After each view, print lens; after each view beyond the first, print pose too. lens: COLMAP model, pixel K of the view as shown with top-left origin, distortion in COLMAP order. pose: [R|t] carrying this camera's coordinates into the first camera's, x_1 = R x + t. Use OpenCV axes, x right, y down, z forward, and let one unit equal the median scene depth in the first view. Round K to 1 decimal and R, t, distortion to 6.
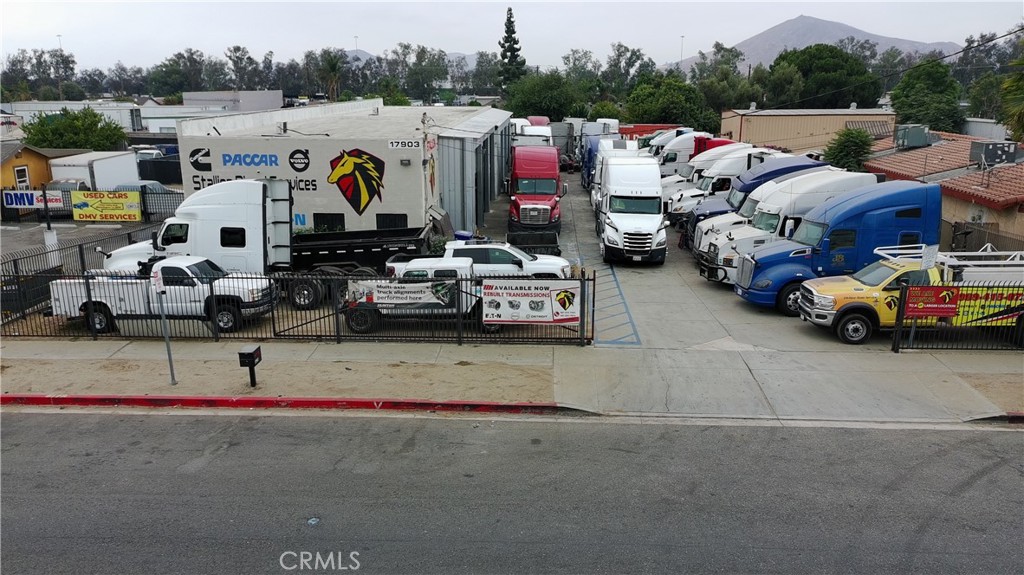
lens RADIAL K [[787.5, 0, 516.9], [0, 787.5, 288.7], [0, 0, 1]] dist [0.072534, -0.078215]
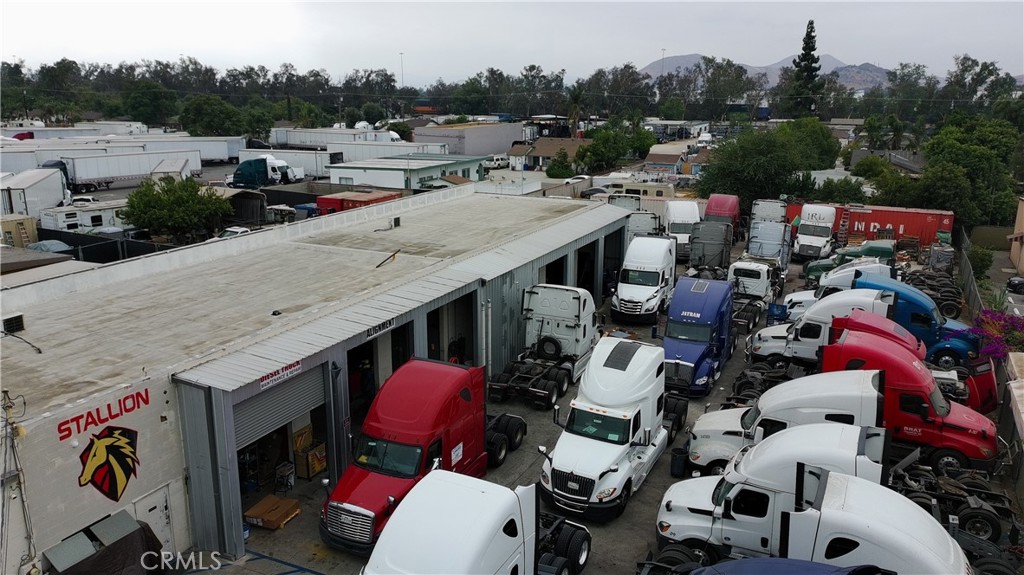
lens RADIAL K [[787.5, 0, 516.9], [0, 787.5, 288.7], [0, 0, 1]] dist [0.072534, -0.078215]
pose [[0.918795, 0.102648, -0.381156, 0.056314], [-0.104034, 0.994428, 0.017028, -0.048138], [0.380780, 0.024008, 0.924354, 0.091121]]
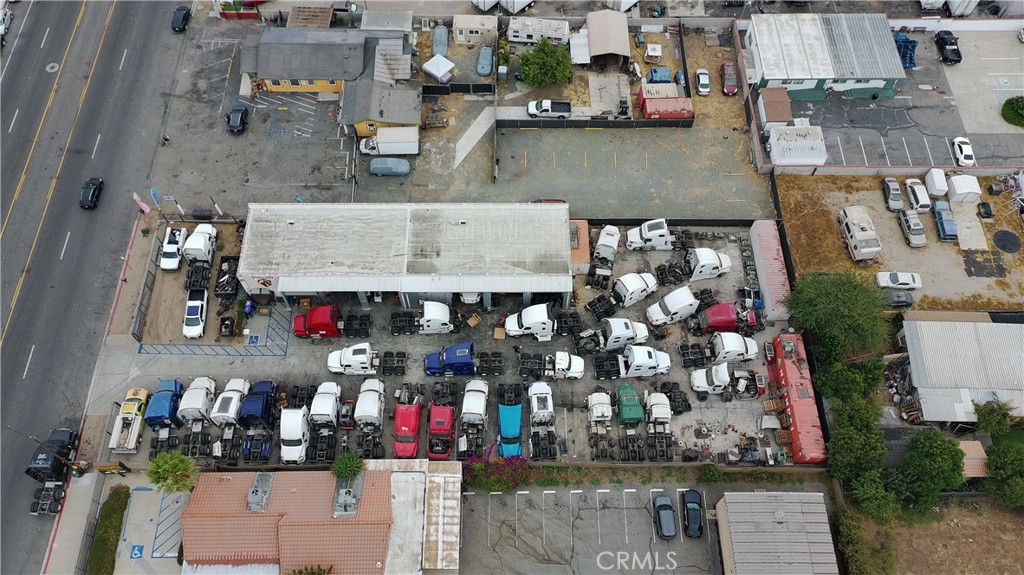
lens RADIAL K [[787.5, 0, 516.9], [0, 787.5, 288.7], [0, 0, 1]] dist [0.072534, -0.078215]
pose [[0.049786, 0.876020, -0.479699, 0.195652], [-0.265833, 0.474592, 0.839104, -0.411888], [0.962733, 0.085744, 0.256503, 0.177965]]
